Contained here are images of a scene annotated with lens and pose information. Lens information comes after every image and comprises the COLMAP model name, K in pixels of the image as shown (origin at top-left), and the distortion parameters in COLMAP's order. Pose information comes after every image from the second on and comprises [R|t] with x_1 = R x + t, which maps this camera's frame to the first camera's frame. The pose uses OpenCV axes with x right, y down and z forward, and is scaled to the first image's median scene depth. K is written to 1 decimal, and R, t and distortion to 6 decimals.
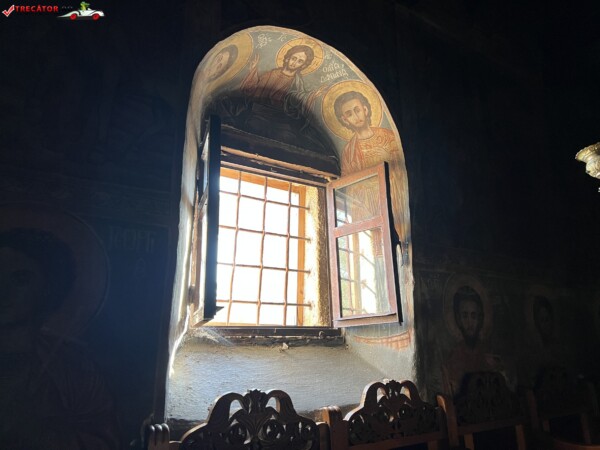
lens RADIAL K [[453.0, 0, 299.9], [0, 453.0, 224.6], [0, 0, 1]] dist [0.031602, -0.027141]
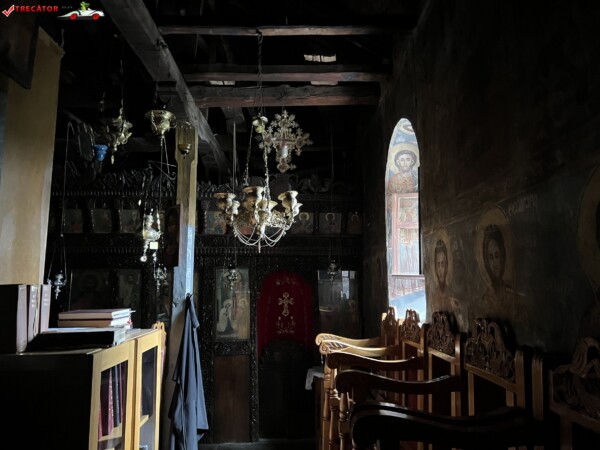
lens RADIAL K [[453.0, 0, 300.3], [0, 453.0, 226.6], [0, 0, 1]] dist [0.031602, -0.027141]
pose [[-0.547490, -0.106611, -0.829993, 1.490683], [0.220528, 0.938408, -0.266004, 0.325701], [0.807231, -0.328671, -0.490259, 1.263308]]
